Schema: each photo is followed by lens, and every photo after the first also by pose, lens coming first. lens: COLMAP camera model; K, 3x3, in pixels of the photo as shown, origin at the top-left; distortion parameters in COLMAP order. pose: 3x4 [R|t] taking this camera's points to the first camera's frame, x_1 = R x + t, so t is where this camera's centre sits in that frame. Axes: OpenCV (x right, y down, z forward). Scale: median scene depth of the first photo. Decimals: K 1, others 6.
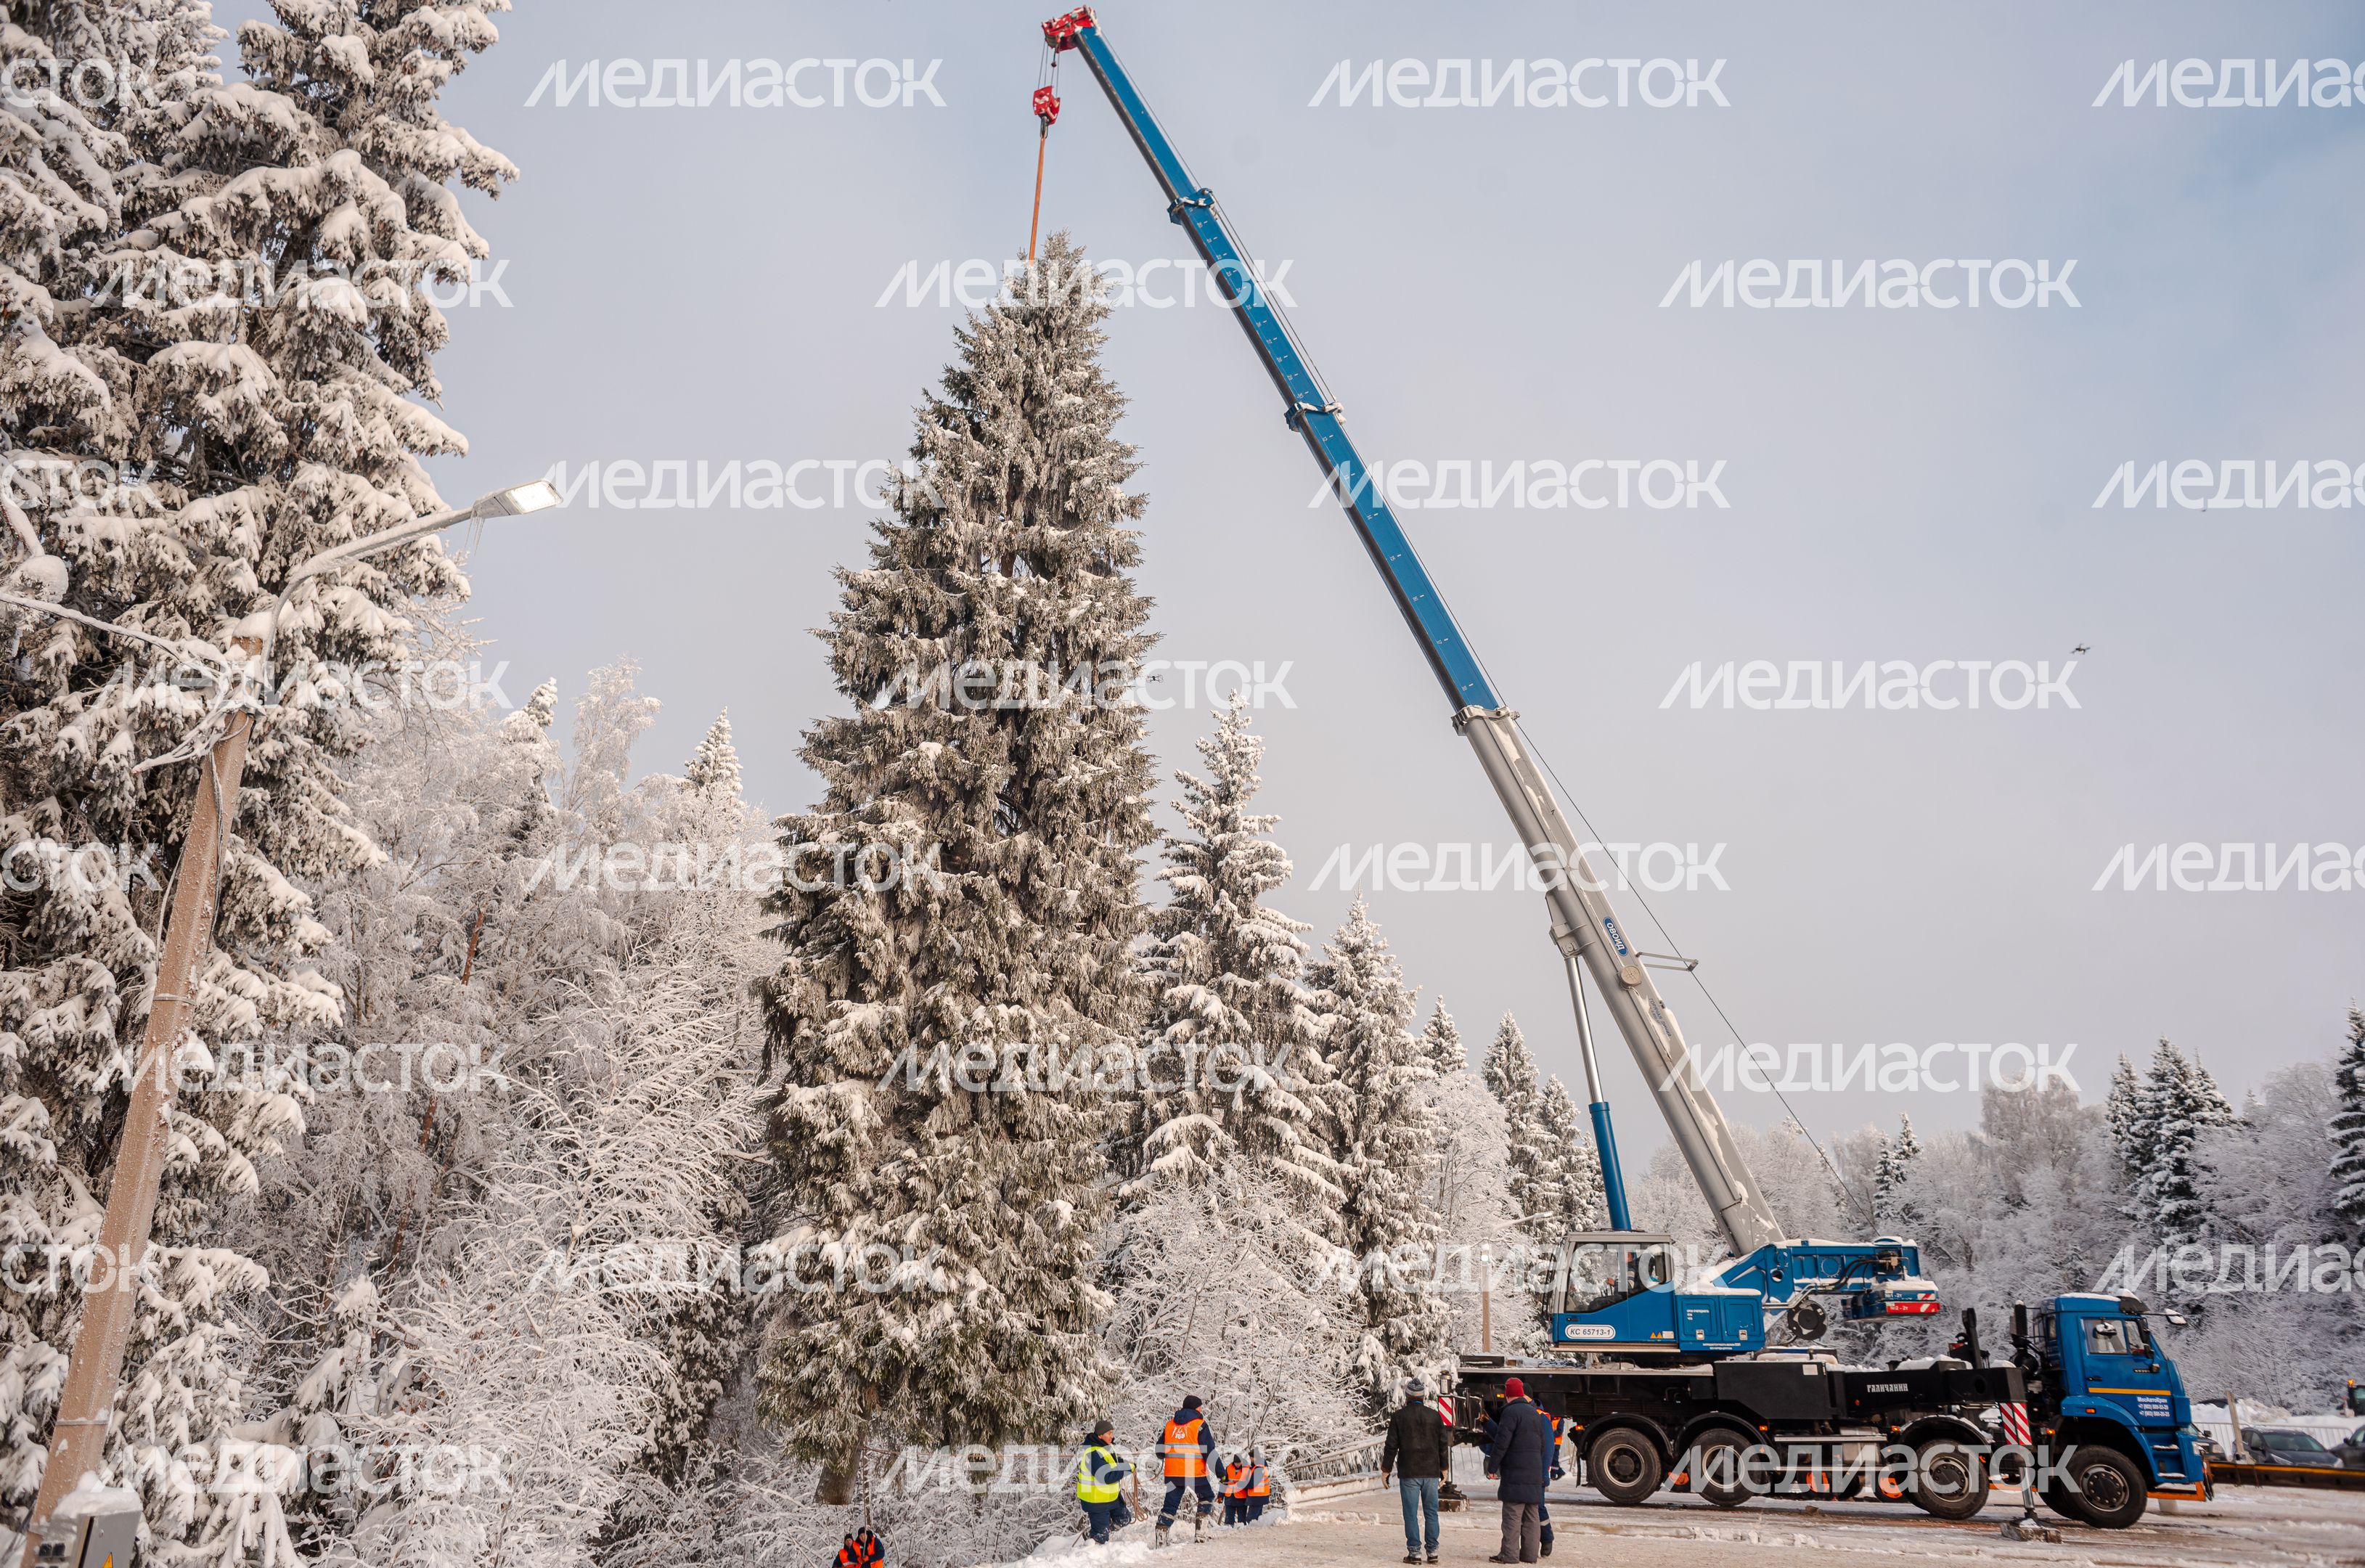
lens RADIAL K [[1619.4, 0, 1179.3], [0, 1619.4, 770.2], [0, 0, 1]] dist [-0.086375, 0.076177]
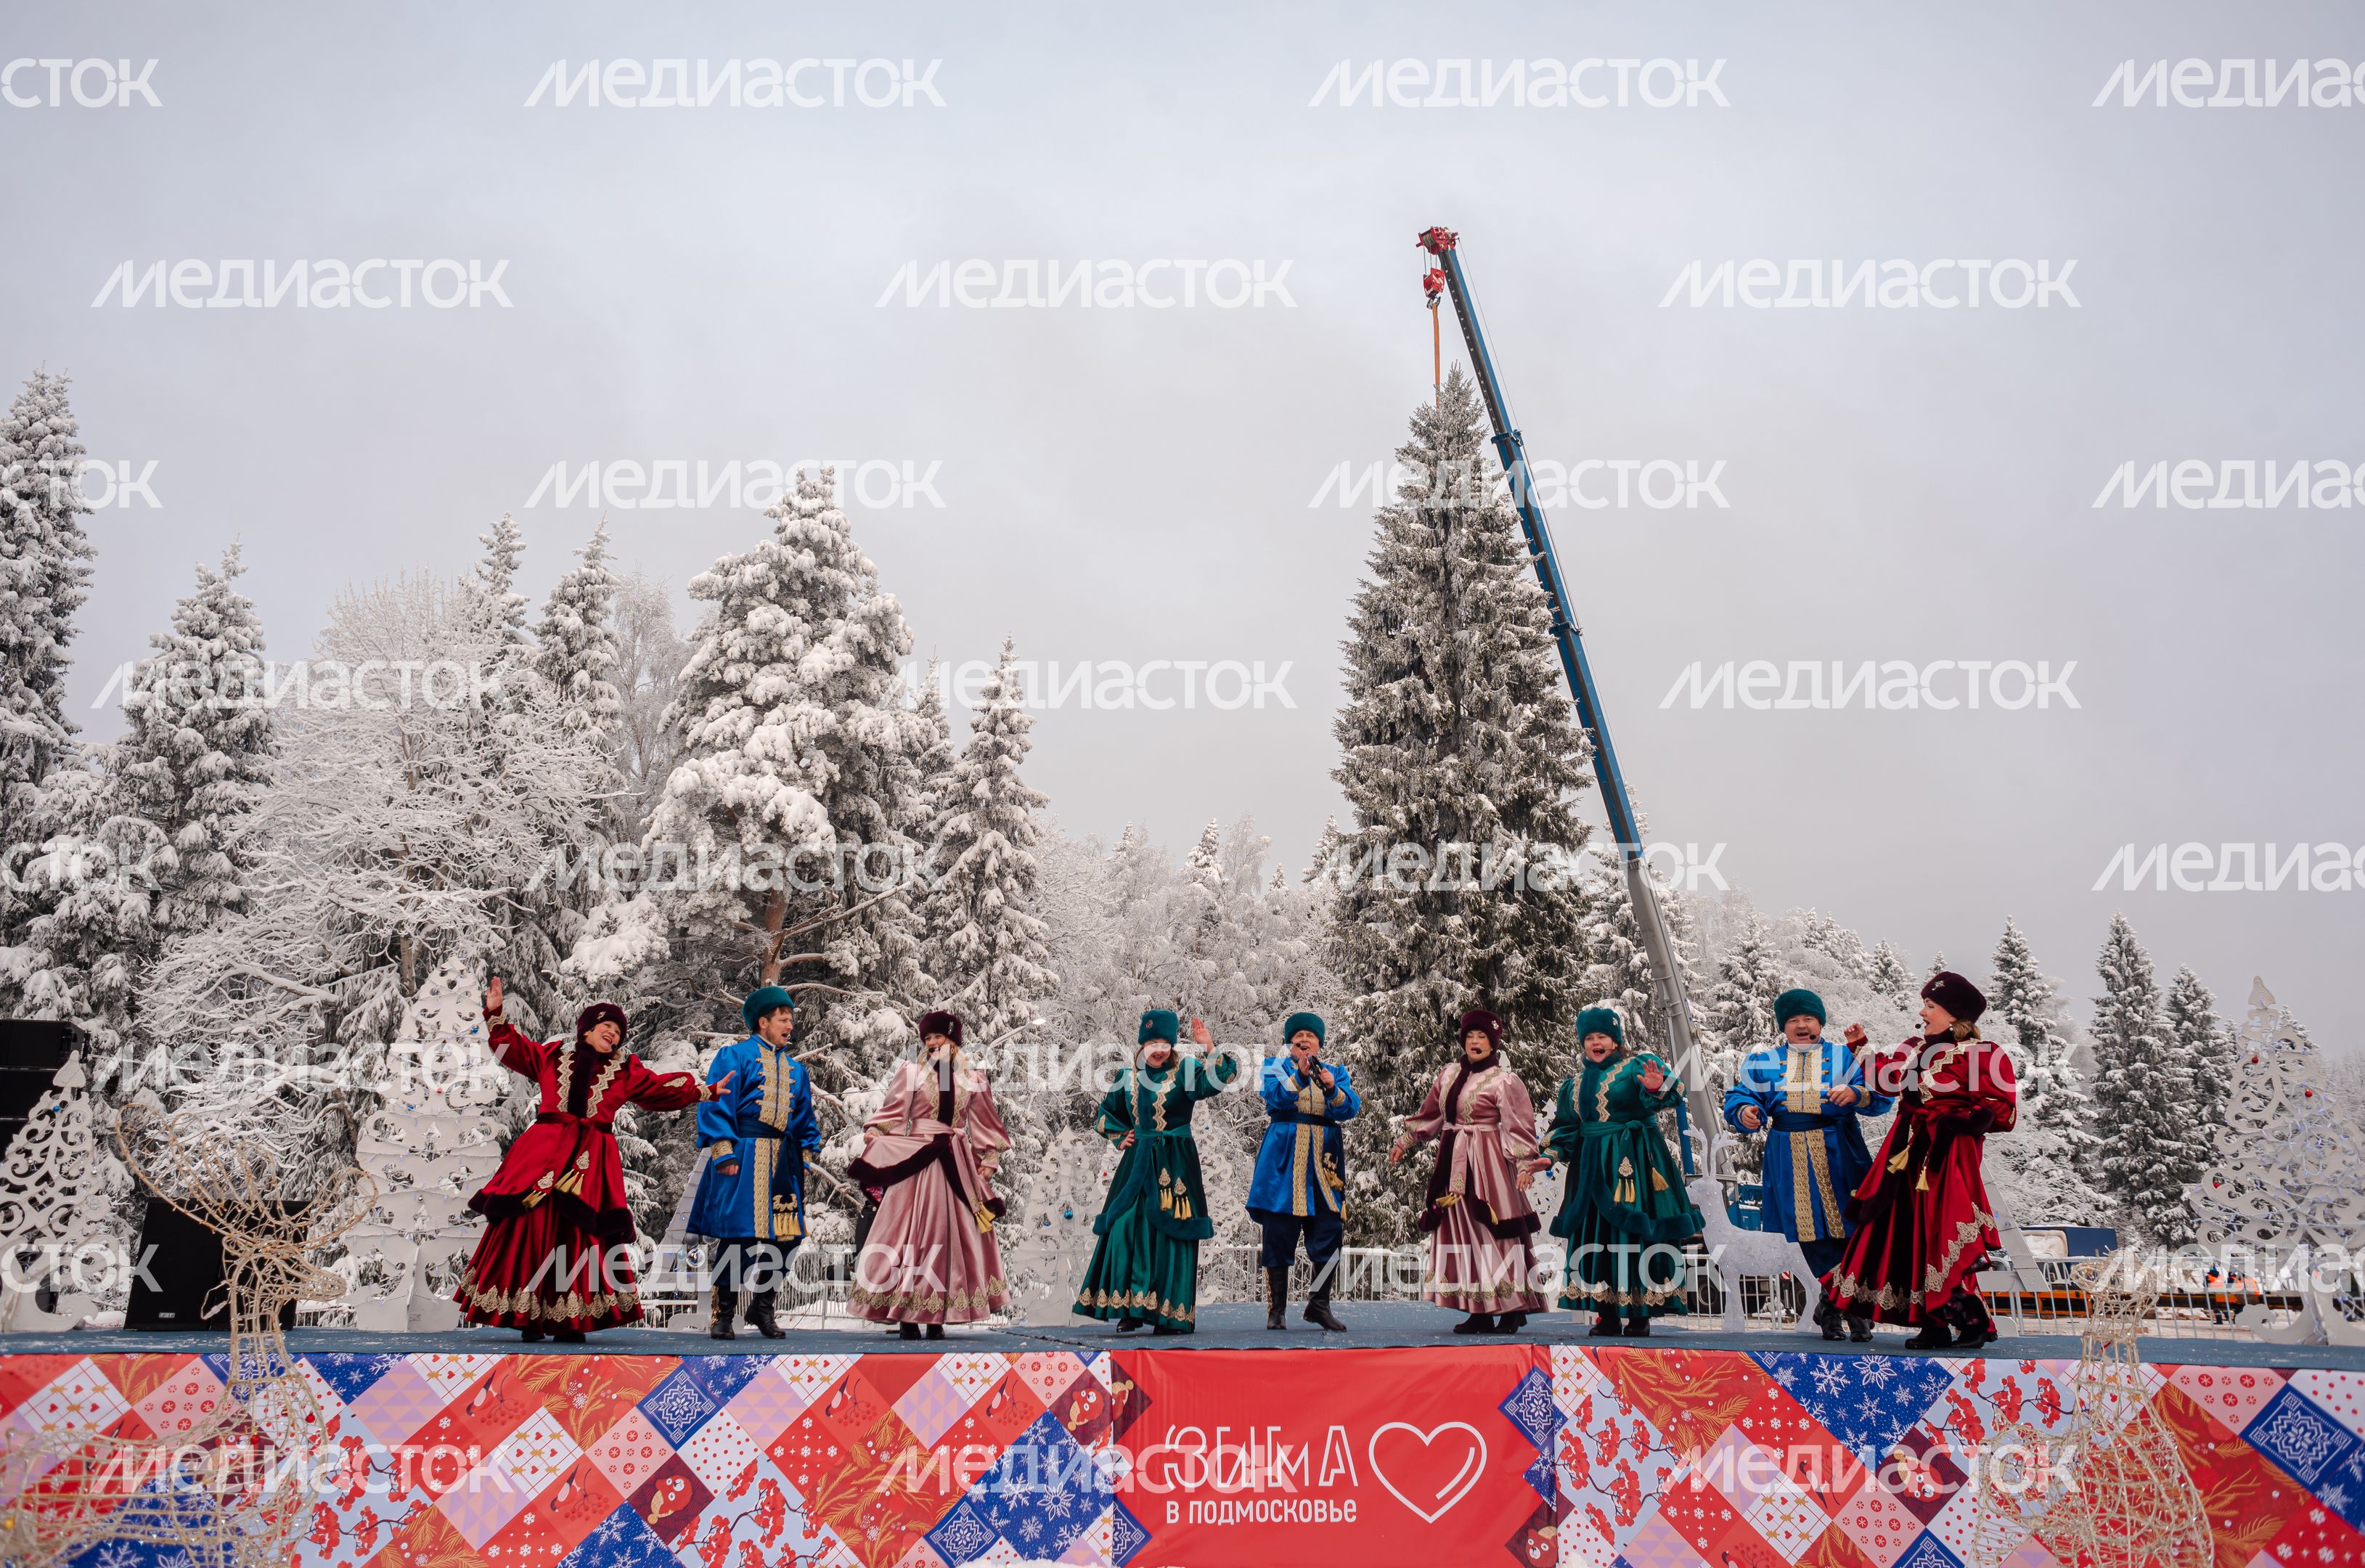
lens RADIAL K [[1622.4, 0, 1175.4], [0, 1622.4, 770.6], [0, 0, 1]] dist [-0.085766, 0.077684]
pose [[0.868803, -0.161567, -0.468057, 0.815471], [0.189091, 0.981886, 0.012055, -0.349301], [0.457631, -0.098979, 0.883616, -0.993189]]
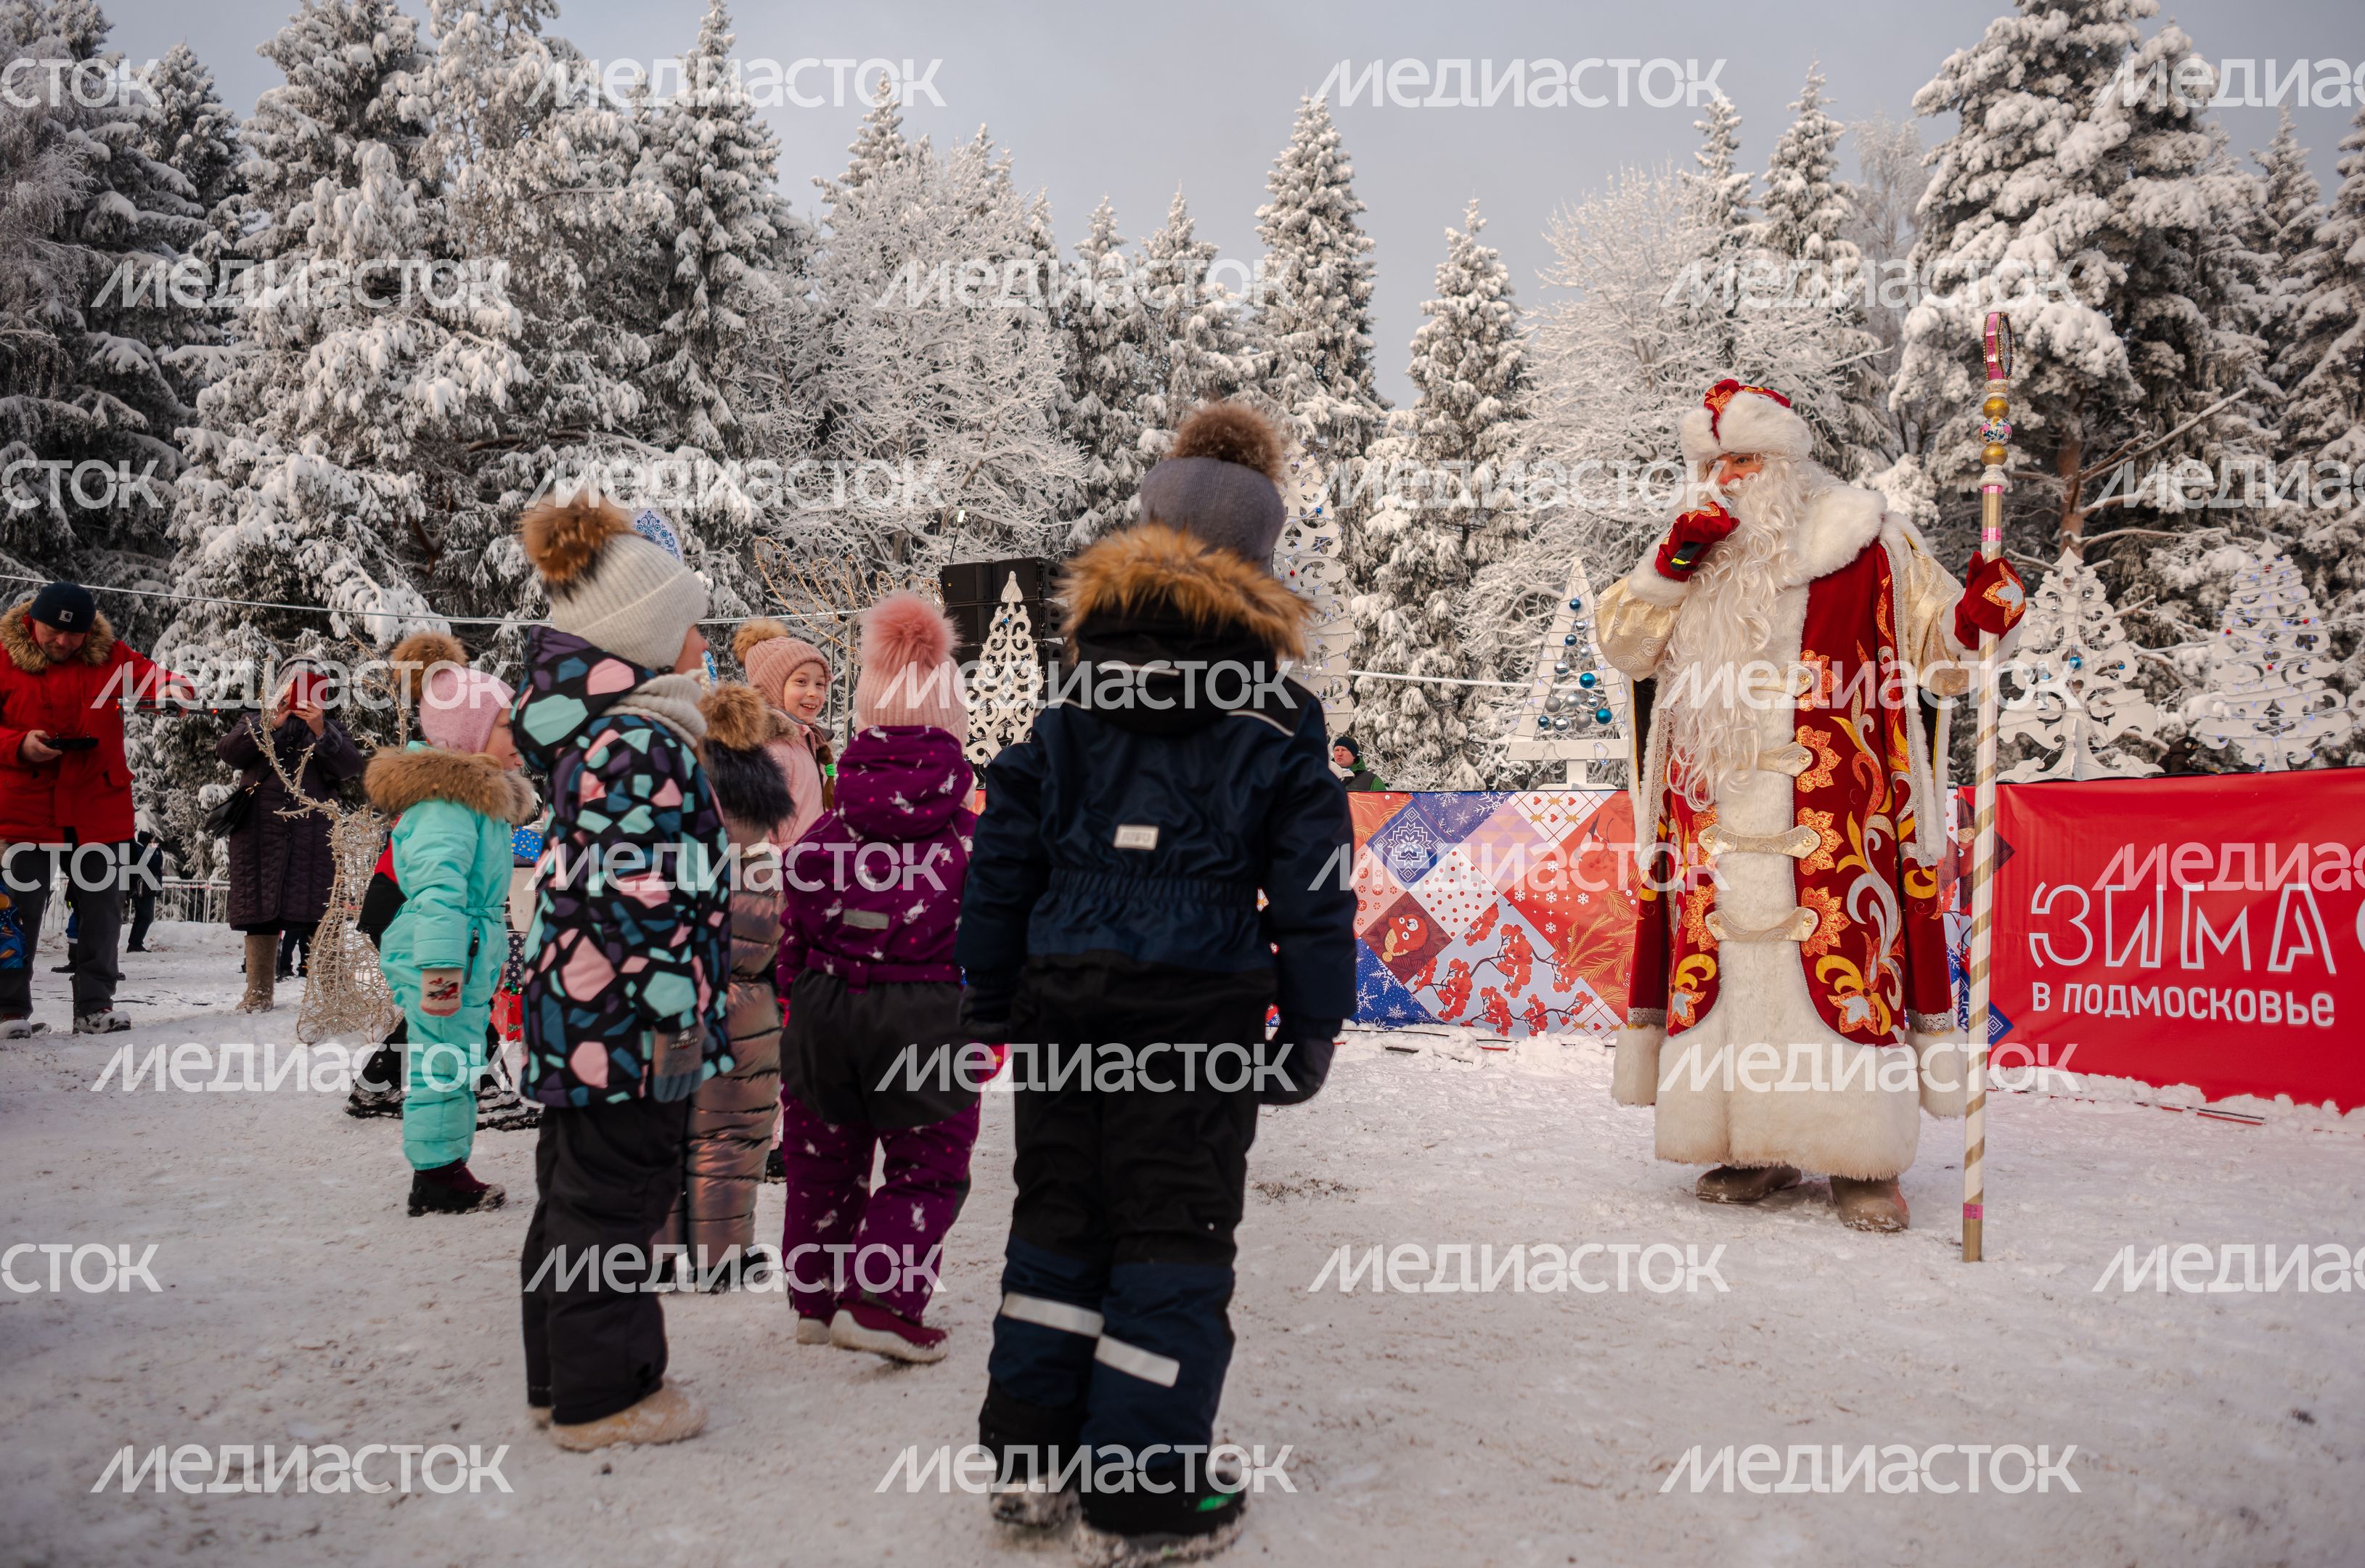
lens RADIAL K [[1634.5, 0, 1183.3], [0, 1634.5, 768.1], [0, 0, 1]] dist [-0.087412, 0.078872]
pose [[0.234696, -0.074997, -0.969171, 0.838856], [0.339069, 0.940715, 0.009314, -0.275063], [0.911016, -0.330802, 0.246211, -0.884419]]
